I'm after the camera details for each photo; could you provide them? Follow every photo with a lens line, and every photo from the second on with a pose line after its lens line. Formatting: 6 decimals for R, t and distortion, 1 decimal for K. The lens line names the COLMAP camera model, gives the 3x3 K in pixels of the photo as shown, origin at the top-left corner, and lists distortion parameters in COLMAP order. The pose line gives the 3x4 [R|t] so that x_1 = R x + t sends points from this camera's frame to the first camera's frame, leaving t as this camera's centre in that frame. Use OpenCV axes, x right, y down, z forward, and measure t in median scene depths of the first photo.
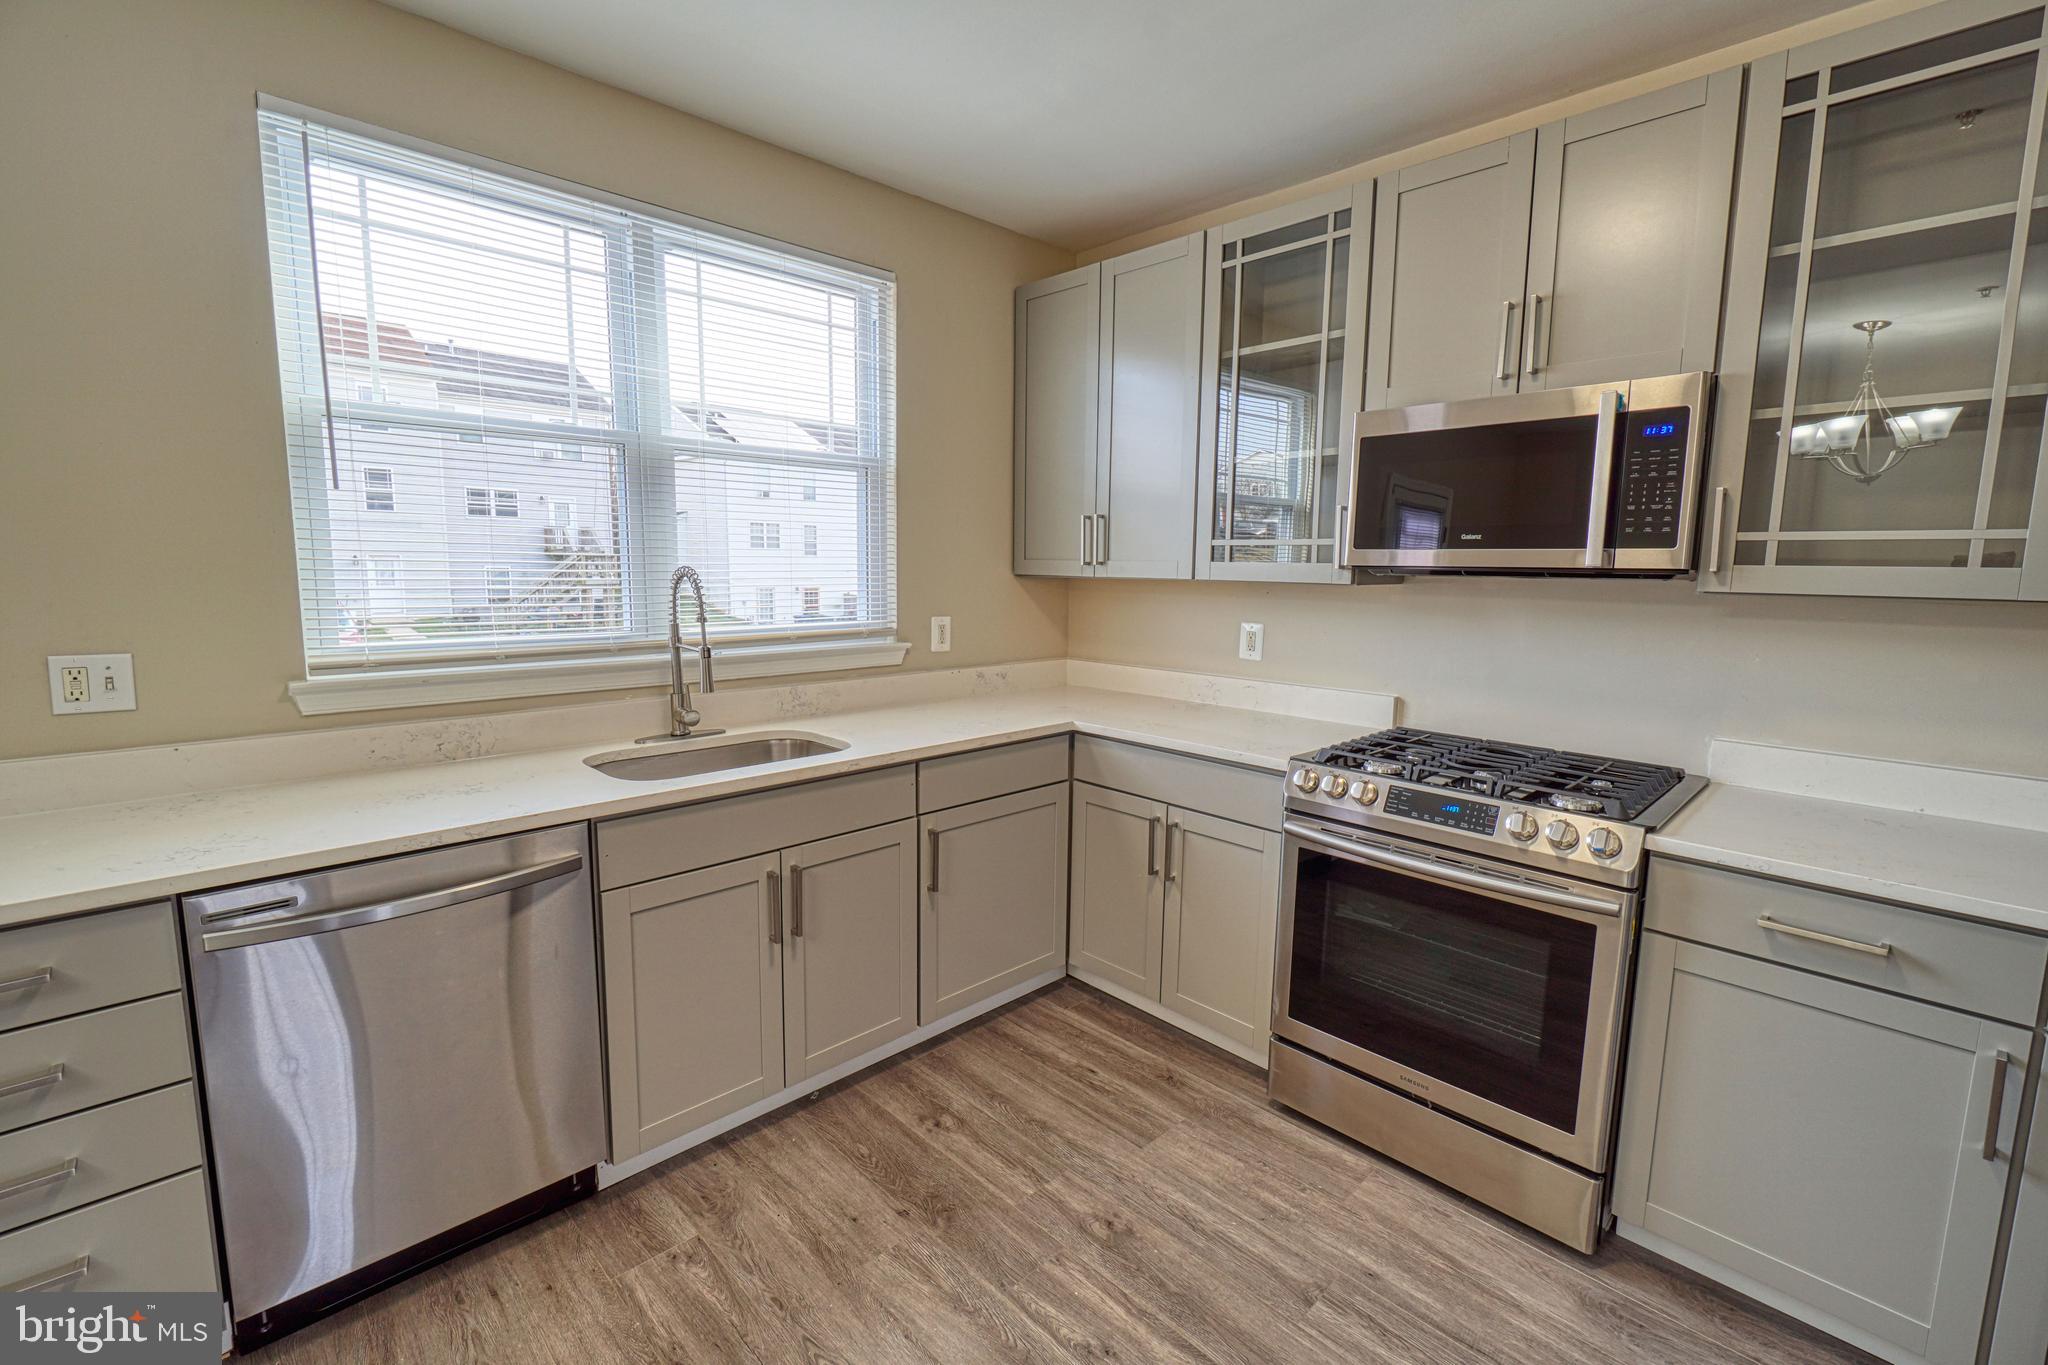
lens RADIAL K [[886.7, 0, 1026.9], [0, 886.7, 674.2], [0, 0, 1]] dist [-0.002231, -0.002543]
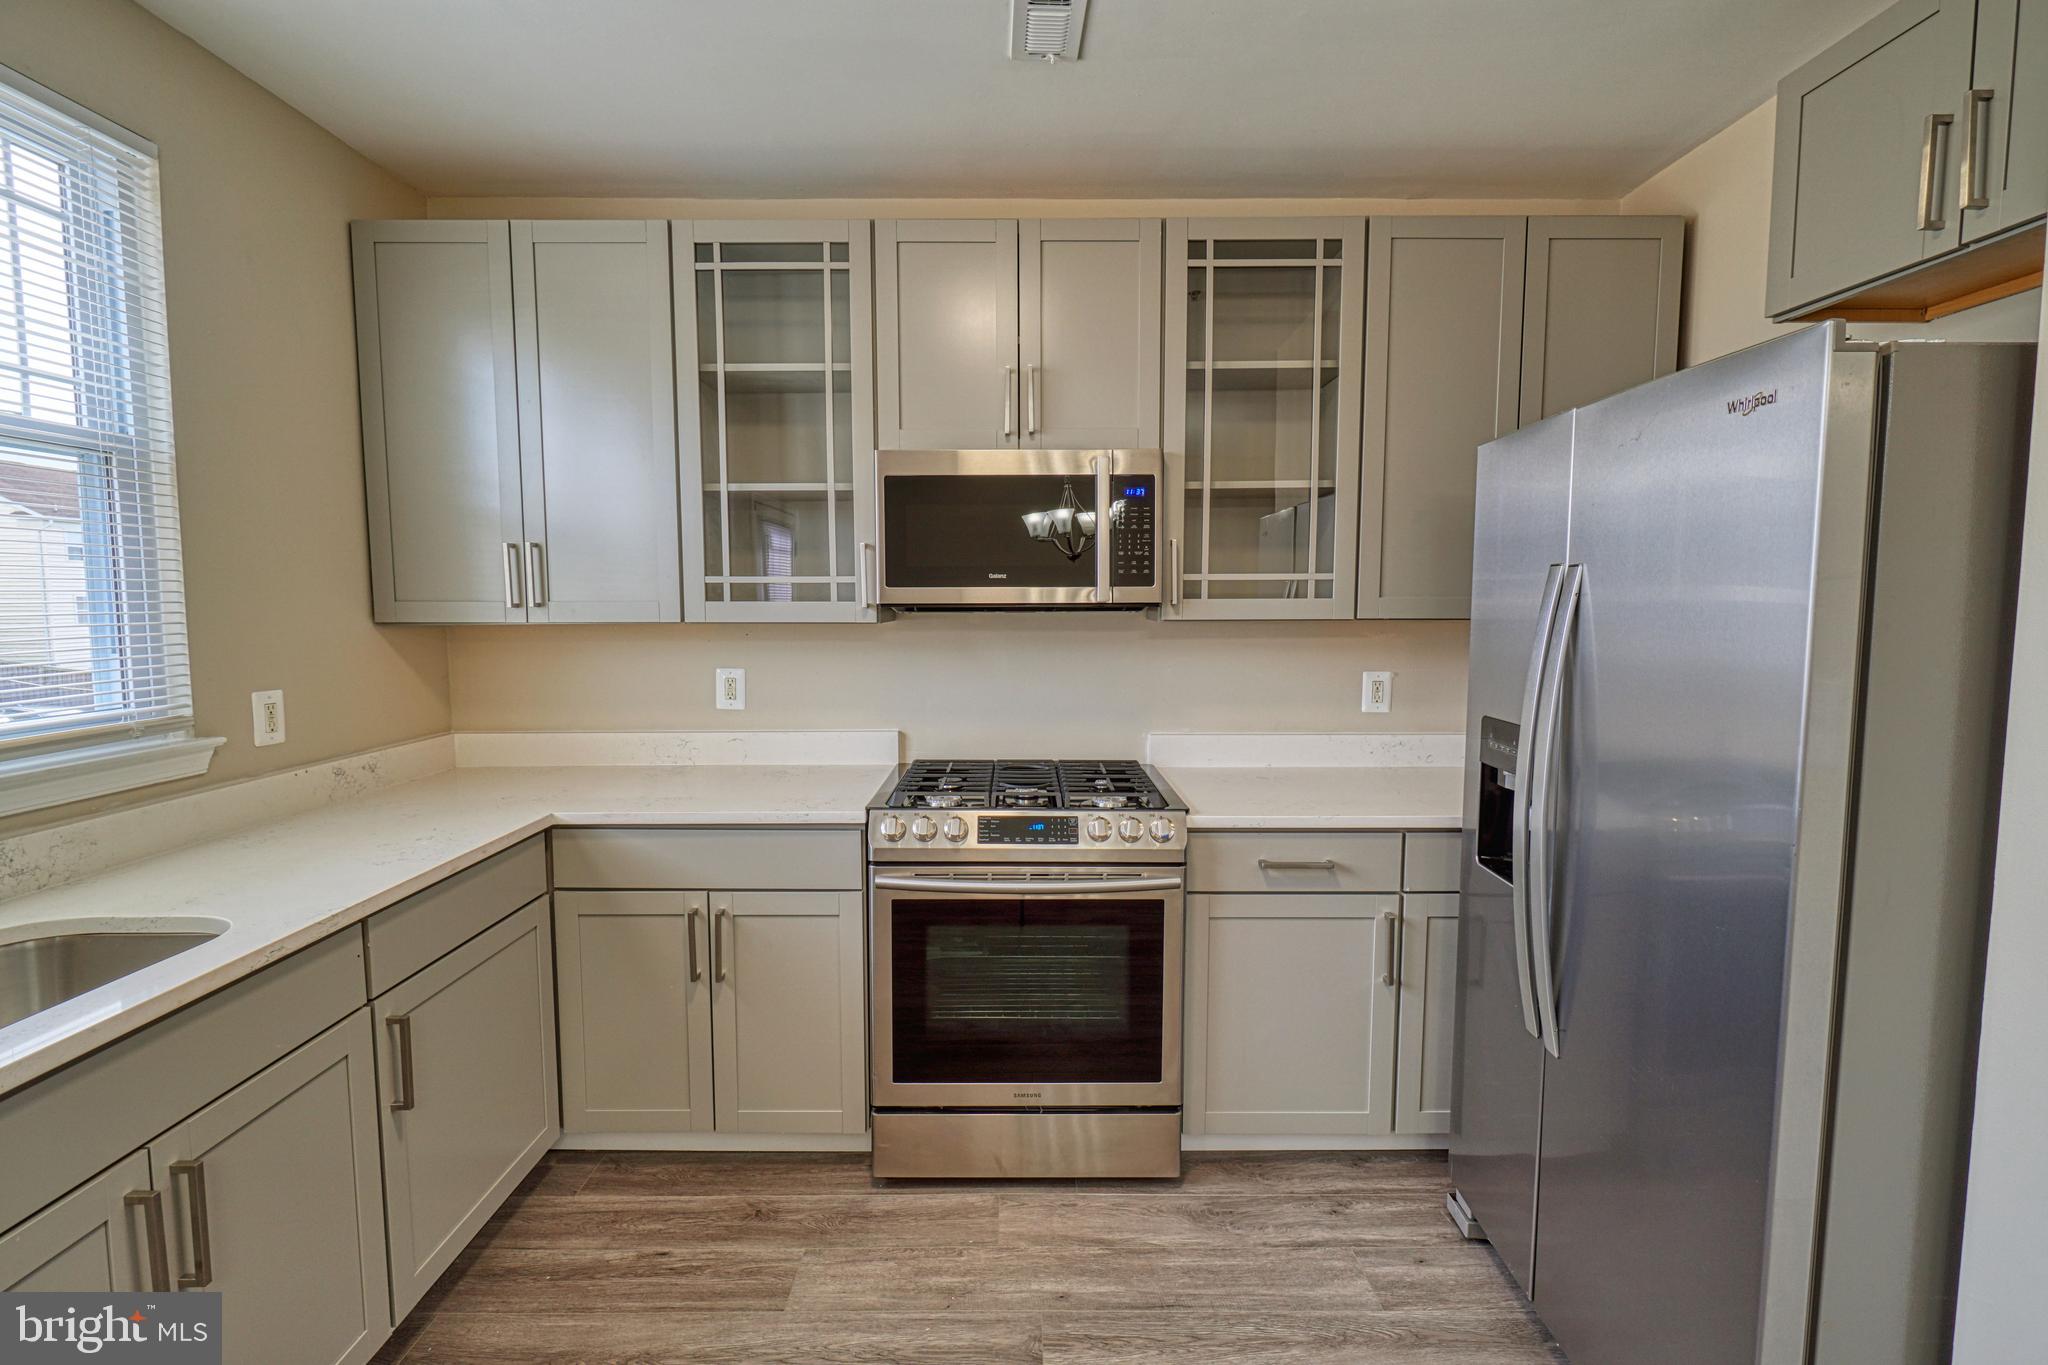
lens RADIAL K [[898.9, 0, 1028.4], [0, 898.9, 675.0], [0, 0, 1]] dist [-0.001362, -0.003490]
pose [[0.690040, -0.071728, 0.720209, -0.271138], [0.101217, 0.994862, 0.002104, -0.031953], [-0.716659, 0.071445, 0.693754, 0.213754]]
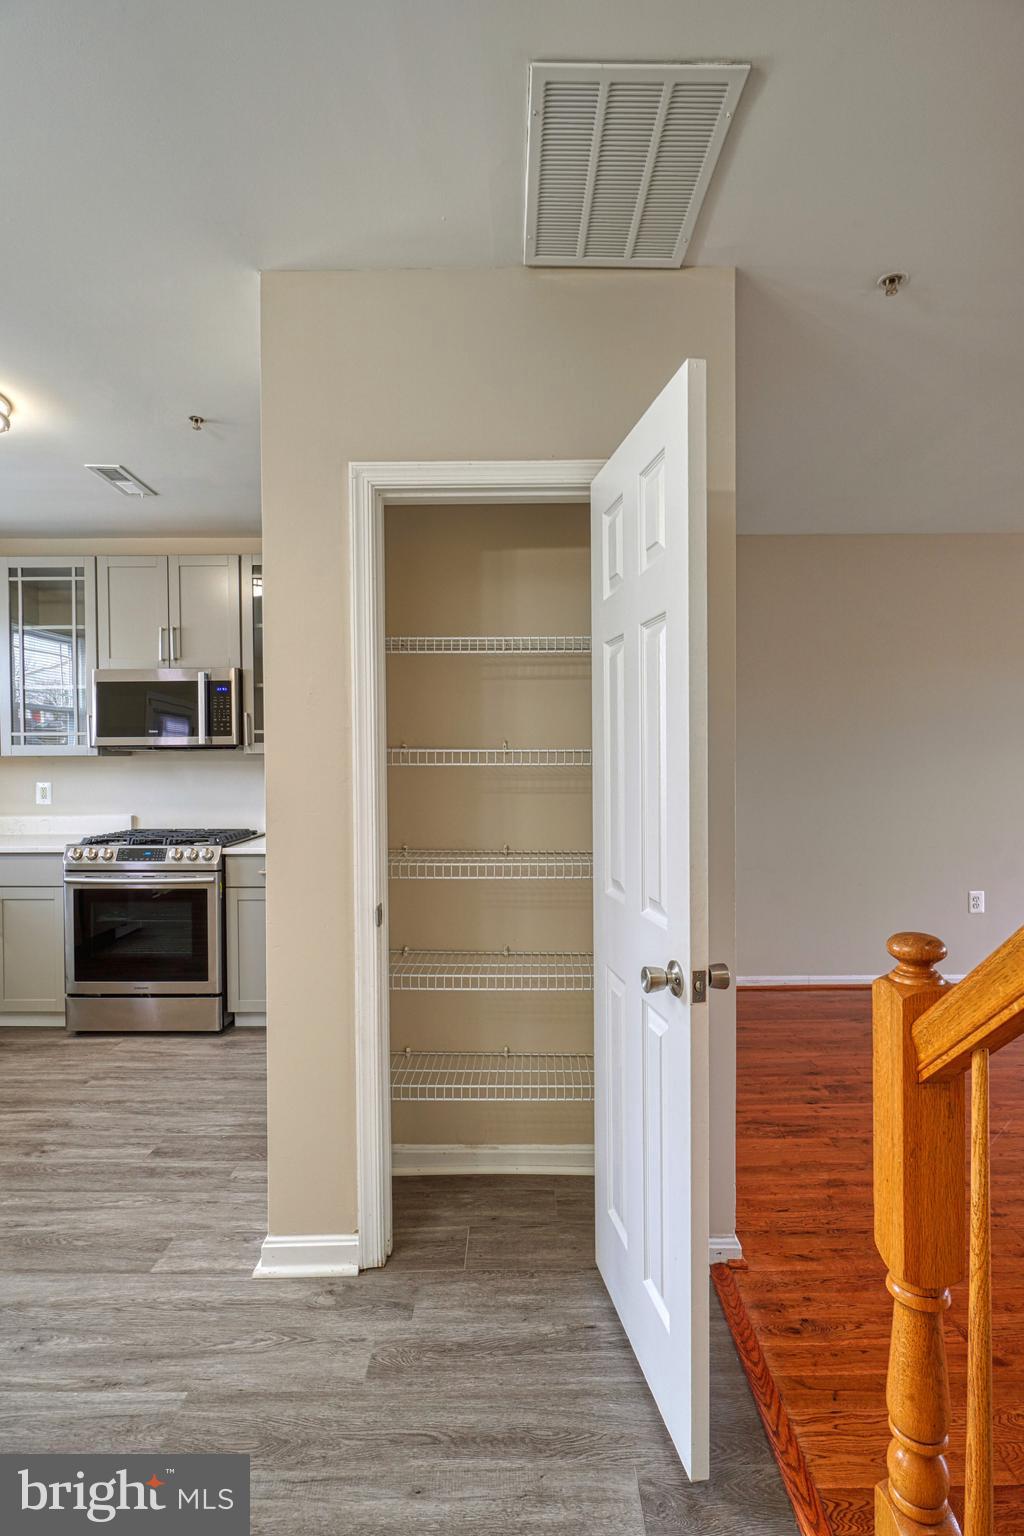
lens RADIAL K [[722.1, 0, 516.7], [0, 722.1, 771.8], [0, 0, 1]] dist [-0.001218, -0.007408]
pose [[0.691484, -0.030297, 0.721756, -0.155792], [0.105583, 0.992630, -0.059486, 0.138684], [-0.714635, 0.117339, 0.689586, -0.820180]]
